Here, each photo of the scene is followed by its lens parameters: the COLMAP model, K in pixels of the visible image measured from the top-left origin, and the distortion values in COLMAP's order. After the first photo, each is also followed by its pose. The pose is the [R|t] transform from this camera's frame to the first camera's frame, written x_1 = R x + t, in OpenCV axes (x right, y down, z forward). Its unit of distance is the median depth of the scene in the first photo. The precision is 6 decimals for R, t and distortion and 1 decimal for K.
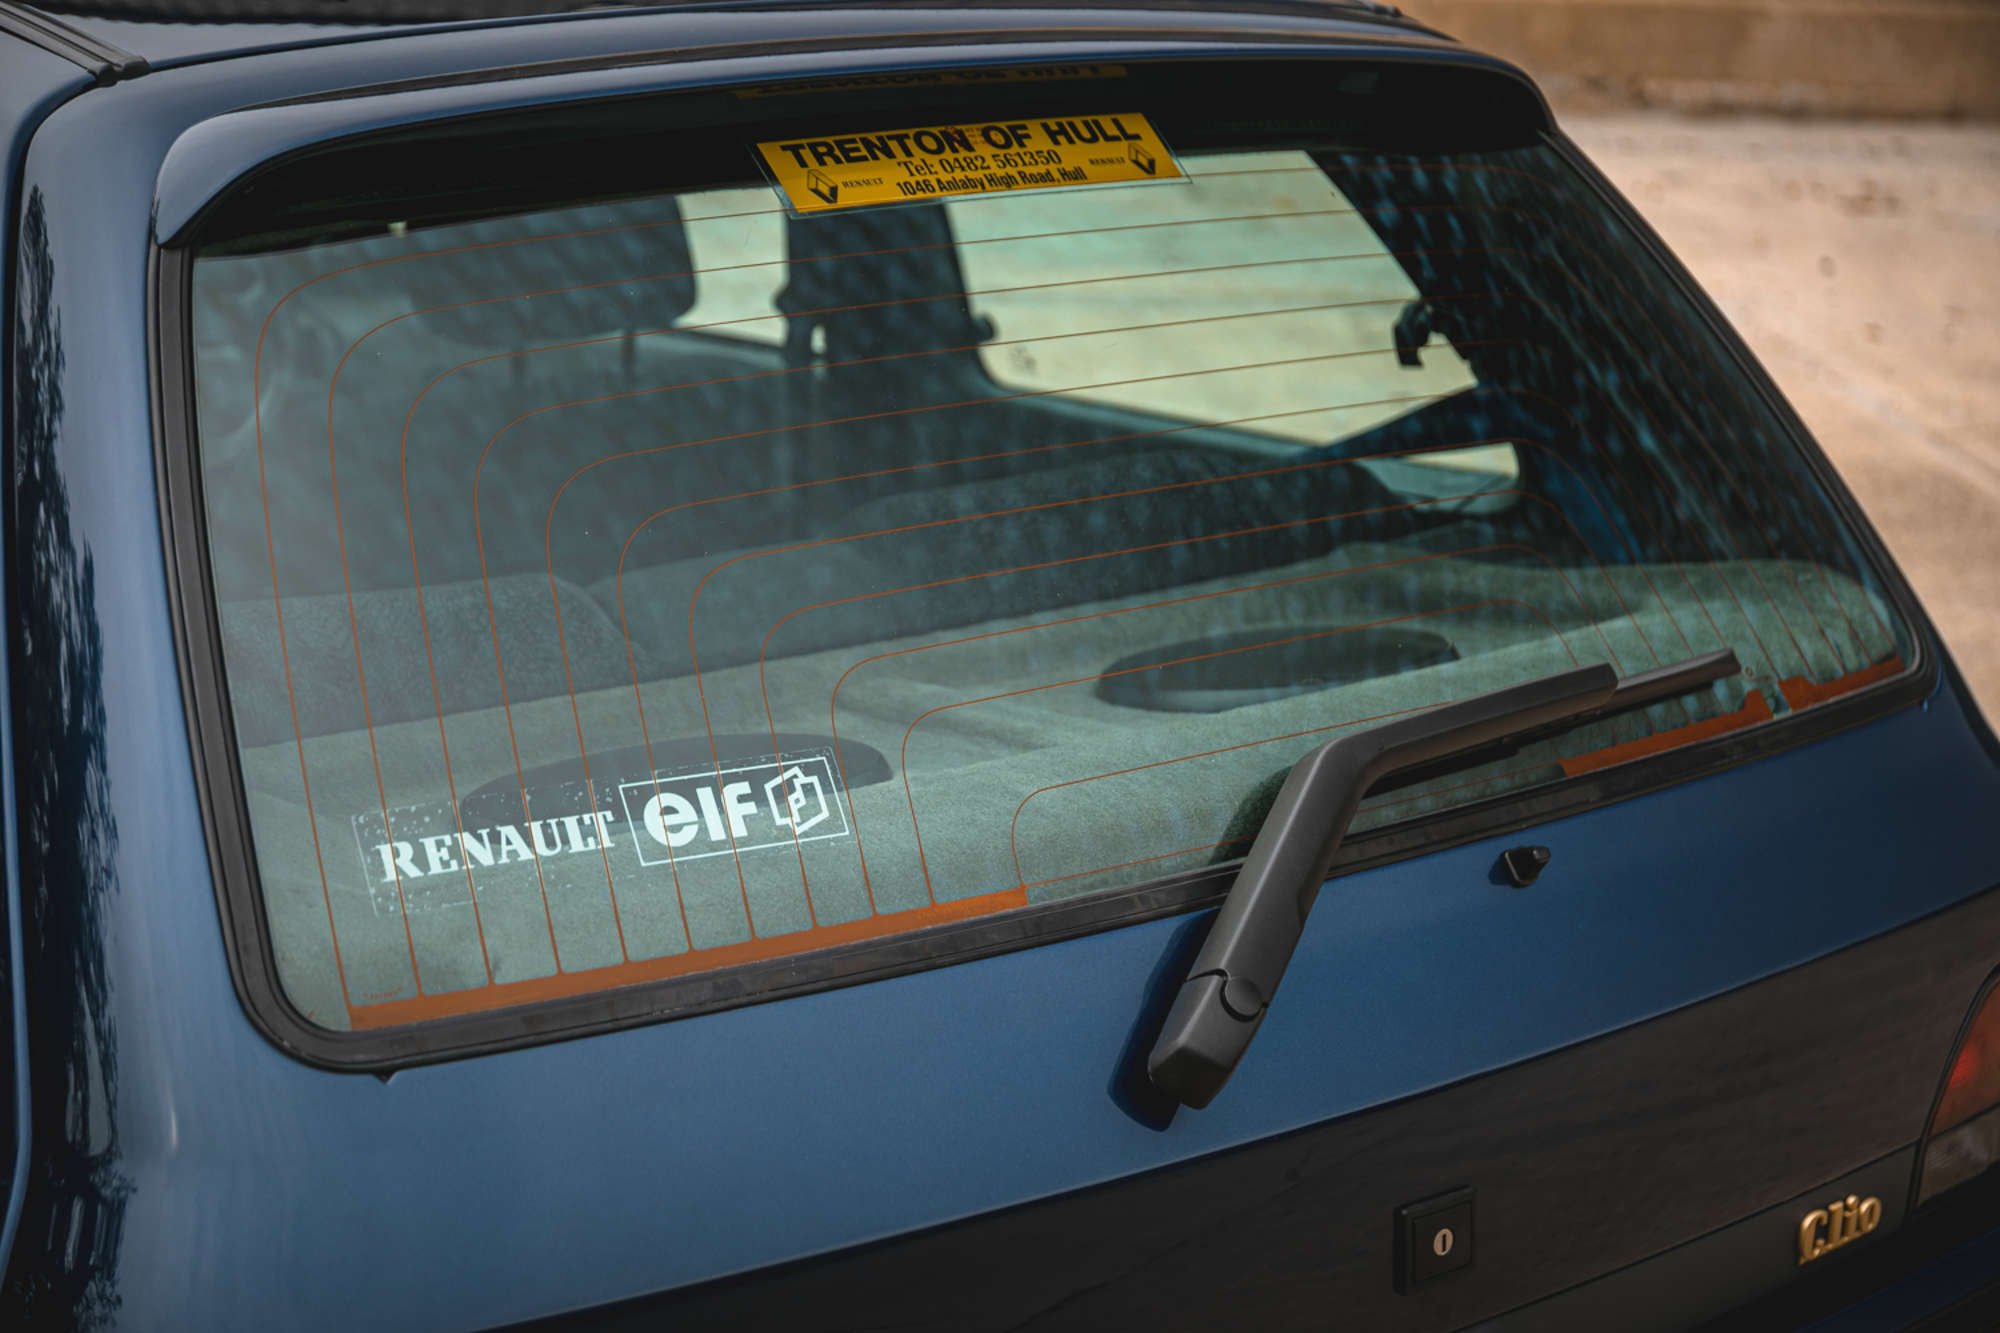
lens RADIAL K [[3693.1, 0, 1000.0], [0, 3693.1, 666.5], [0, 0, 1]] dist [0.095242, 0.409432]
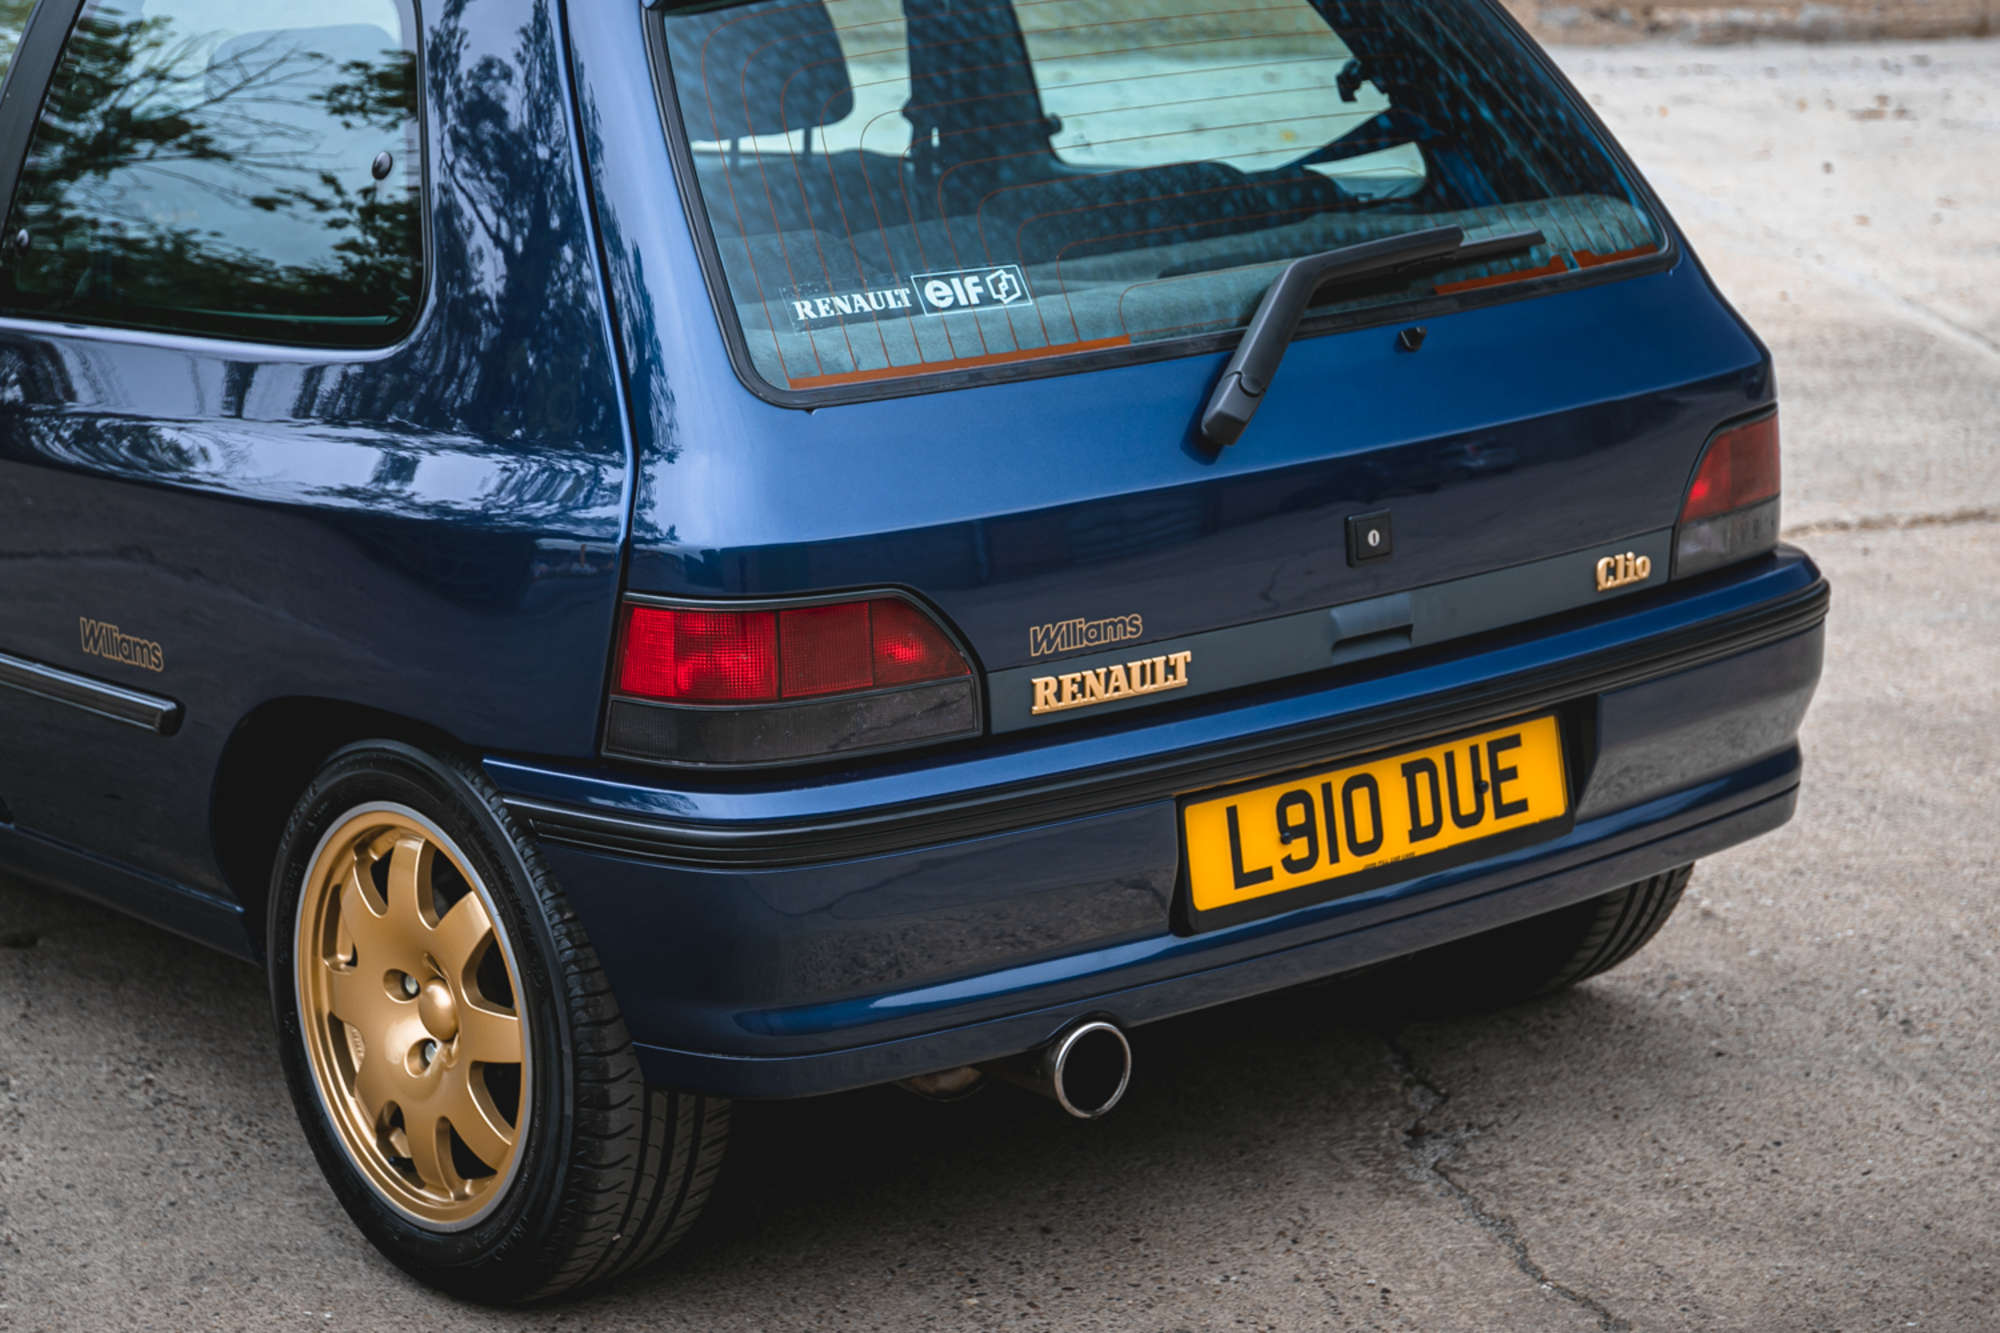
lens RADIAL K [[4626.1, 0, 919.4], [0, 4626.1, 503.5], [0, 0, 1]] dist [0.112989, 0.350109]
pose [[0.998632, -0.051172, -0.010776, -0.064497], [0.050271, 0.996157, -0.071726, 0.256097], [0.014405, 0.071086, 0.997366, -1.079548]]
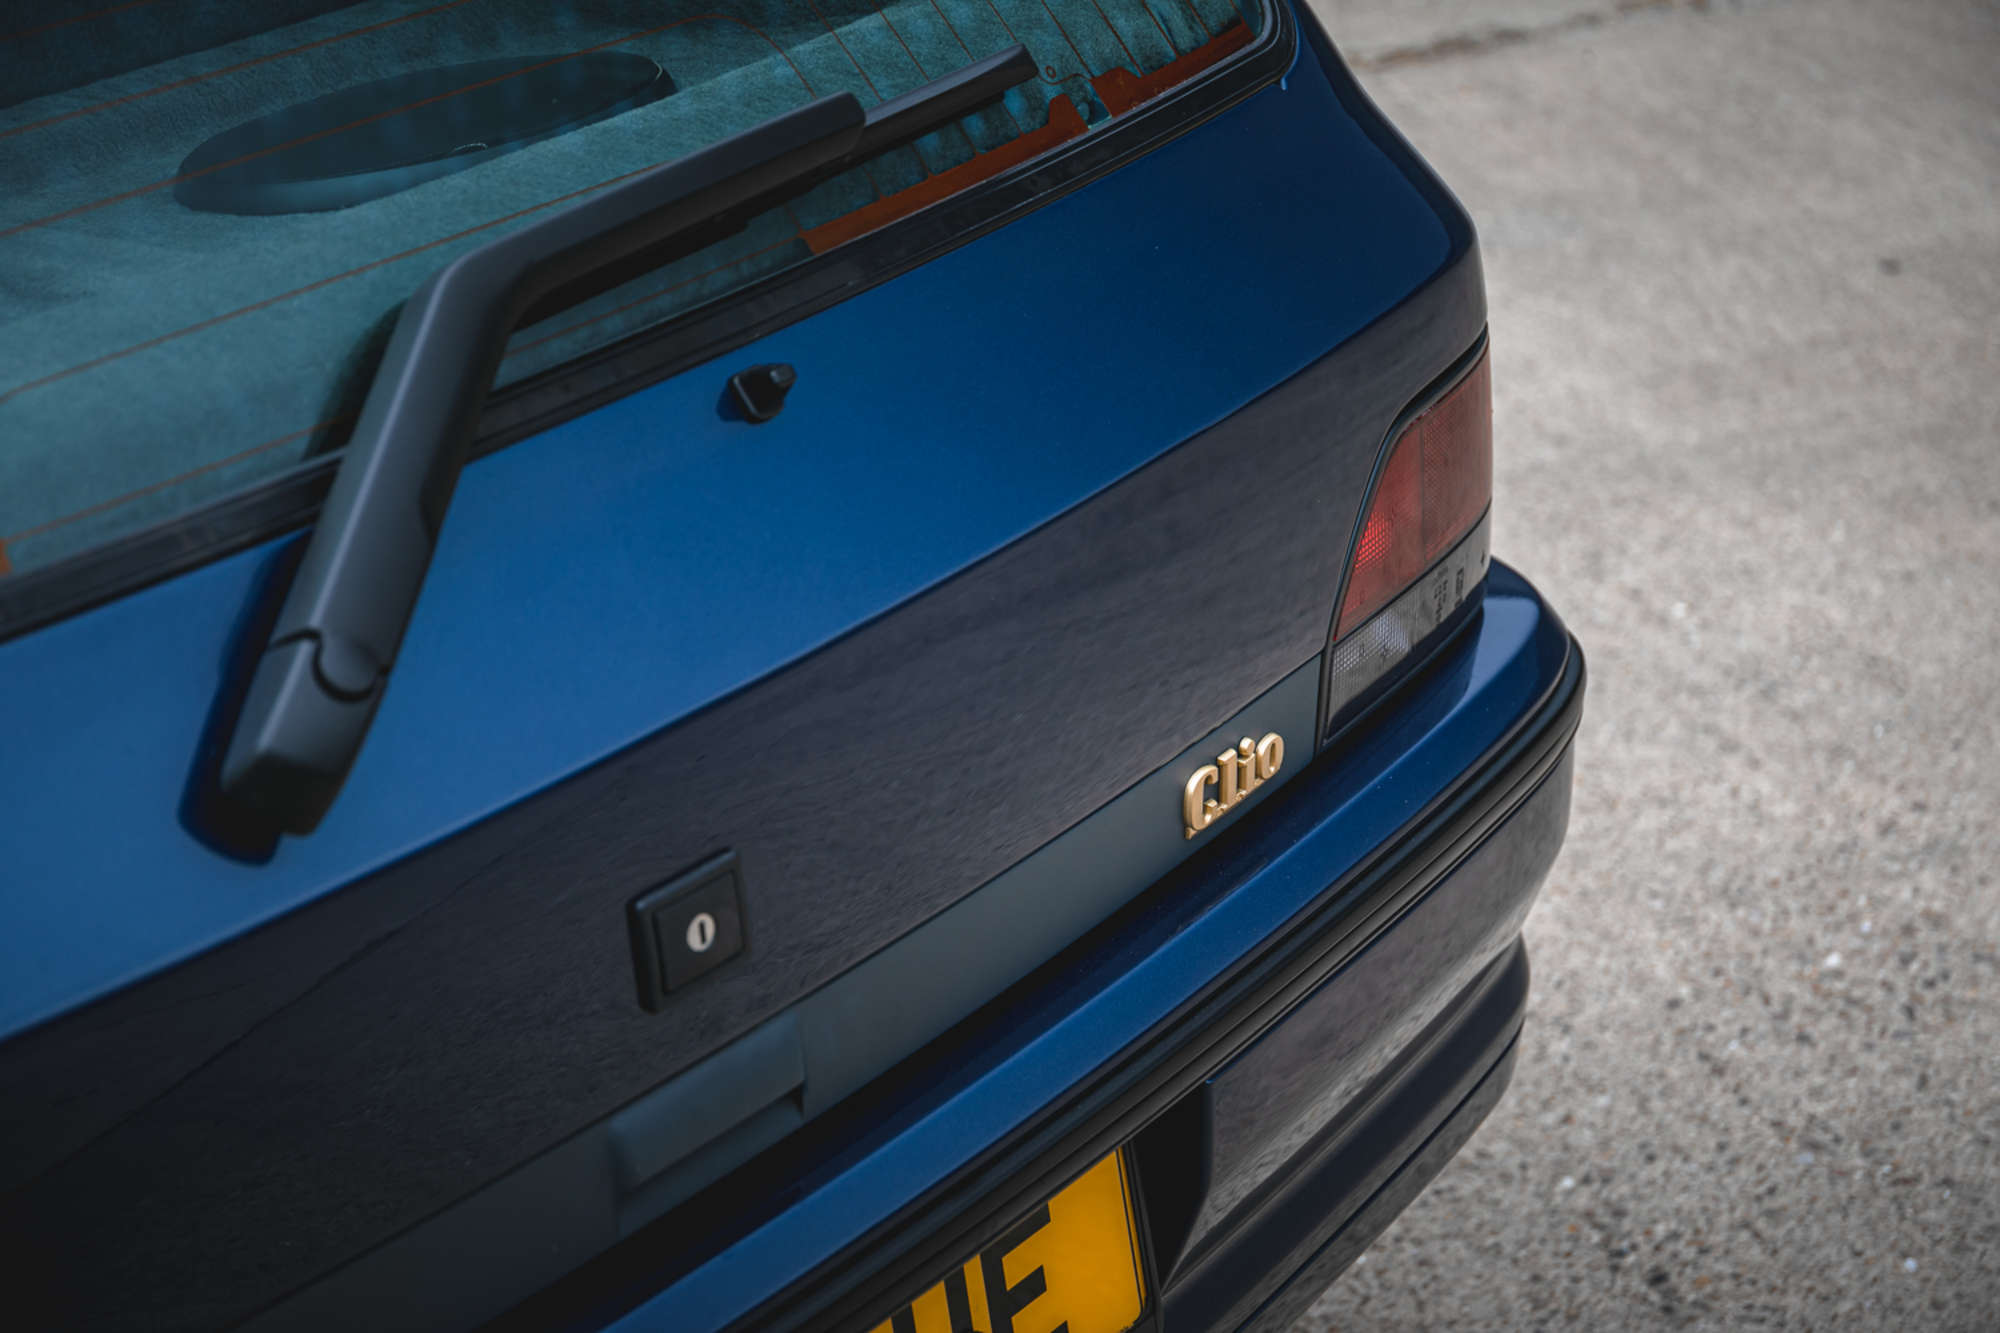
lens RADIAL K [[3693.1, 0, 1000.0], [0, 3693.1, 666.5], [0, 0, 1]] dist [0.095242, 0.409432]
pose [[0.981571, -0.134730, 0.135518, 0.076908], [0.108886, 0.977110, 0.182759, -0.019283], [-0.157039, -0.164635, 0.973773, 0.263917]]
